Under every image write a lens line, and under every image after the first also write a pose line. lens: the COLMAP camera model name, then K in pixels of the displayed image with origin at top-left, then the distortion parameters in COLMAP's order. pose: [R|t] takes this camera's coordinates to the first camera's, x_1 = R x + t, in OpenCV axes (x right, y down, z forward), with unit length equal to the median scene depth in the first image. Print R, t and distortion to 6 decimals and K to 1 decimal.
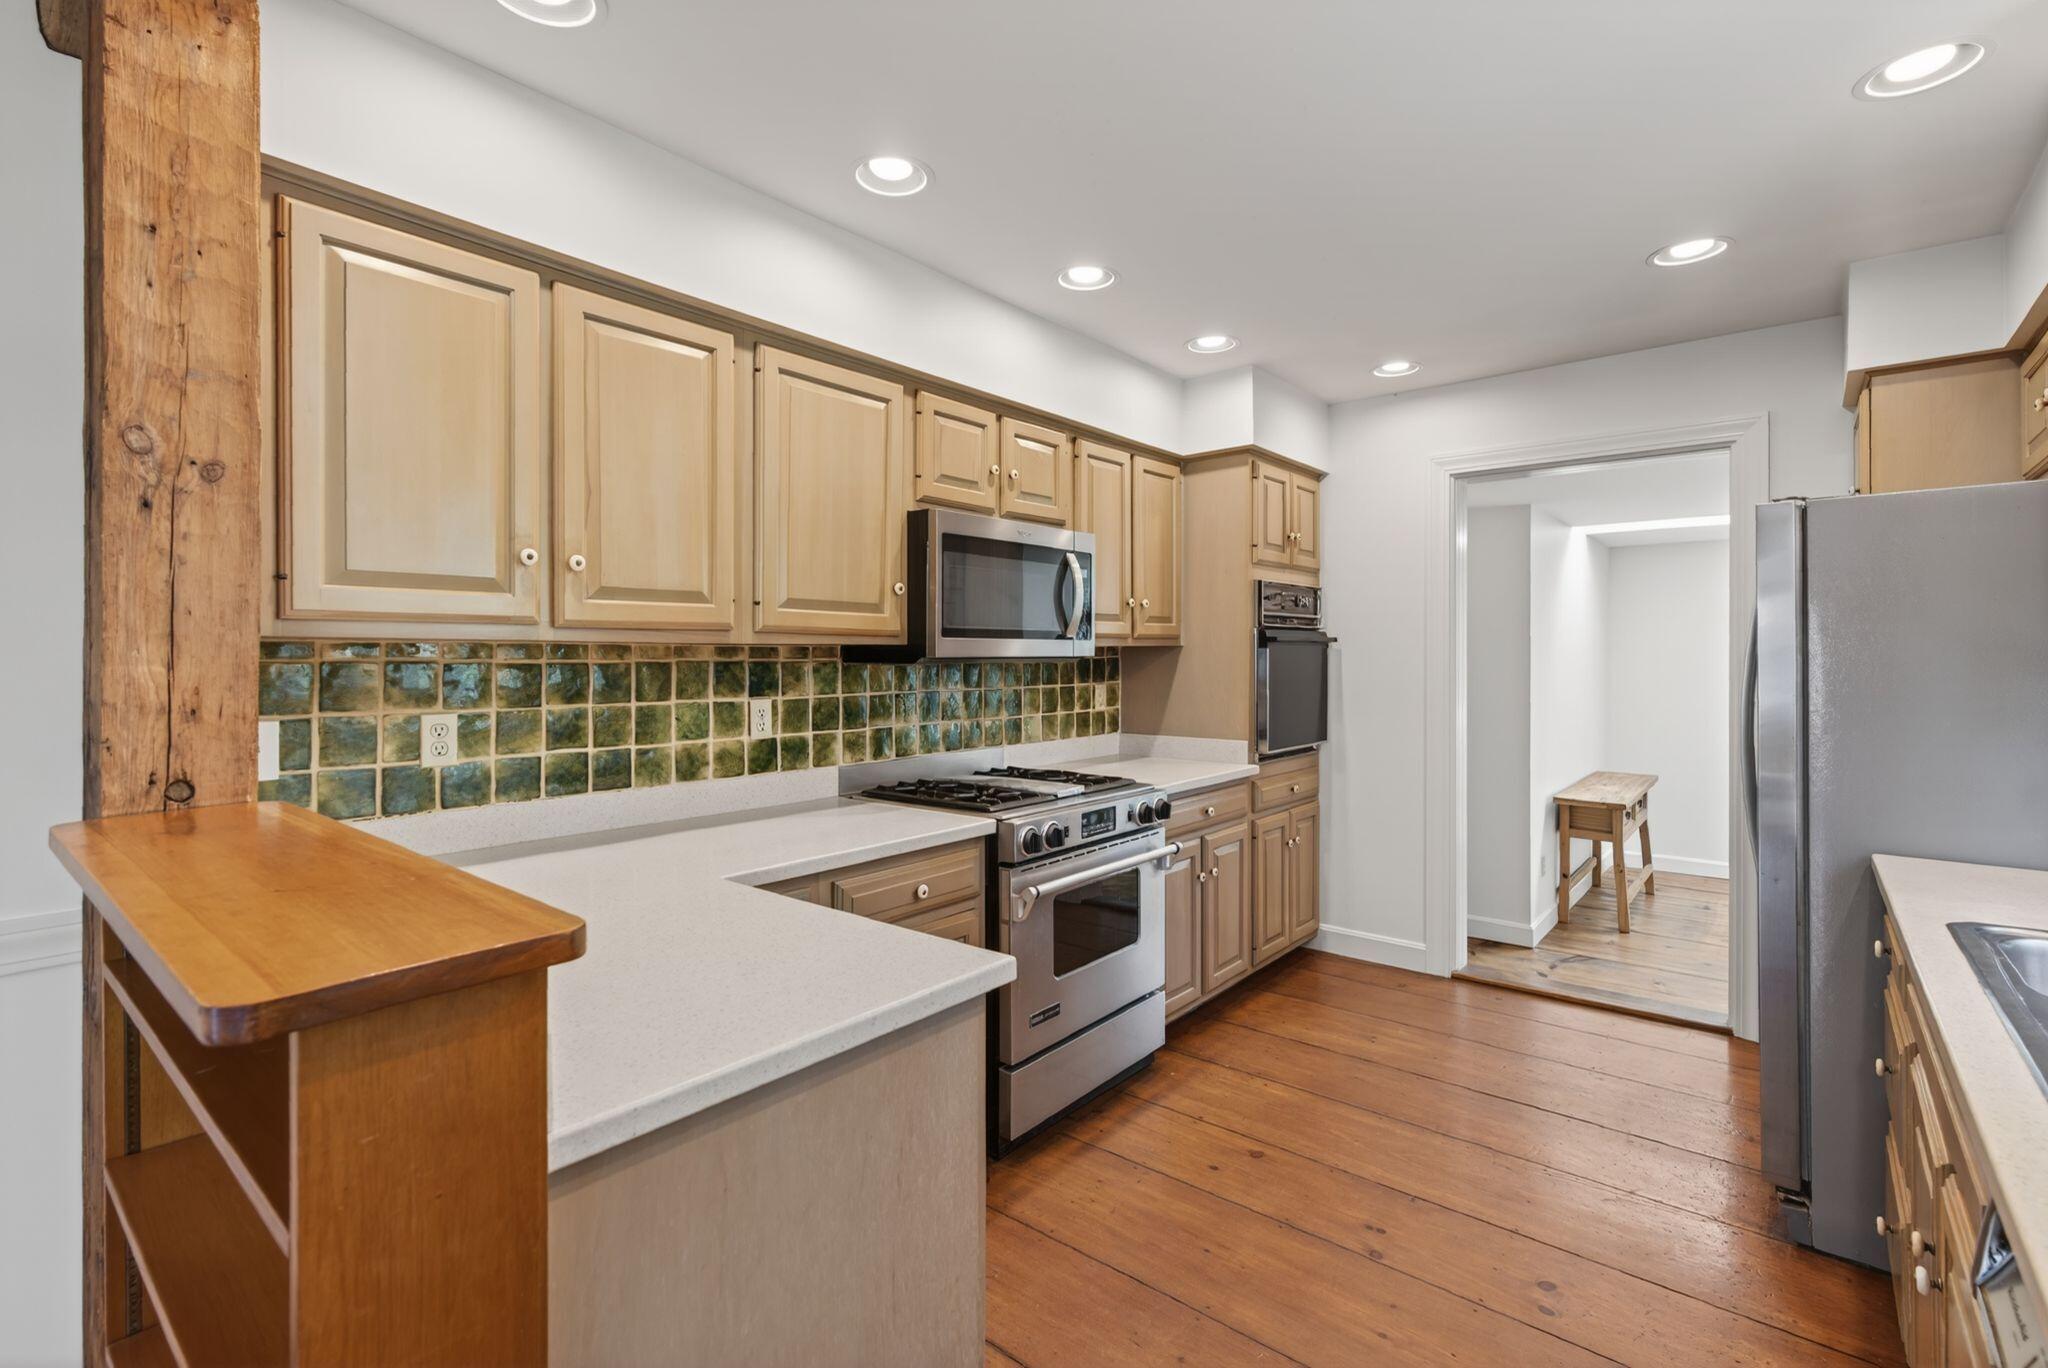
lens RADIAL K [[929.4, 0, 1027.1], [0, 929.4, 652.5], [0, 0, 1]] dist [-0.000211, -0.000178]
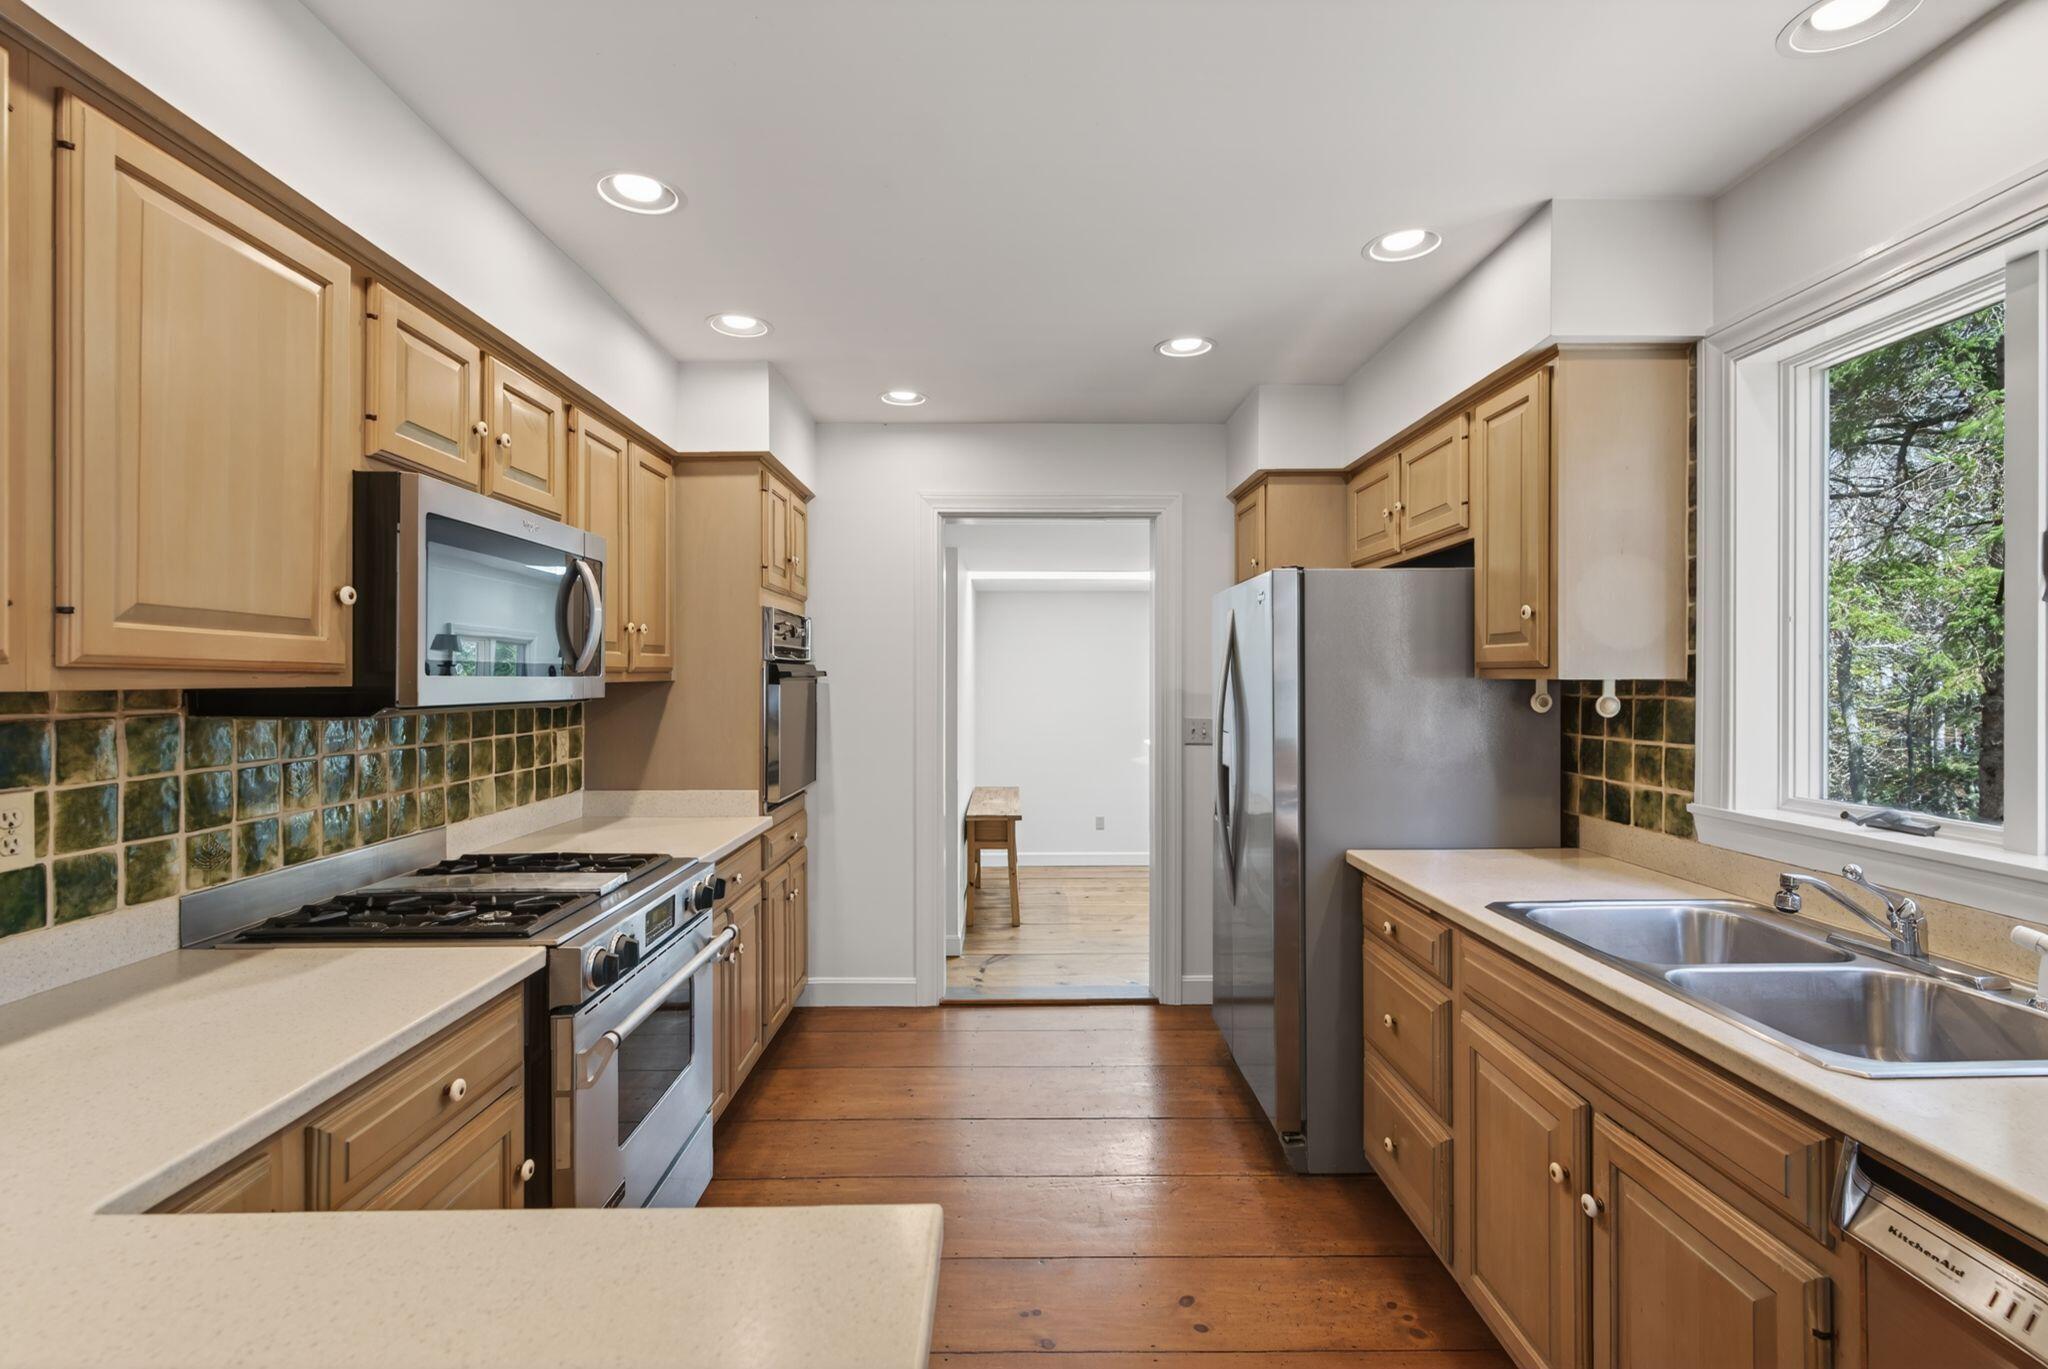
lens RADIAL K [[921.7, 0, 1022.8], [0, 921.7, 680.2], [0, 0, 1]] dist [-0.001444, 0.000426]
pose [[0.763135, -0.001360, 0.646237, -0.163014], [-0.000205, 0.999997, 0.002346, -0.012461], [-0.646239, -0.001923, 0.763133, 0.214905]]
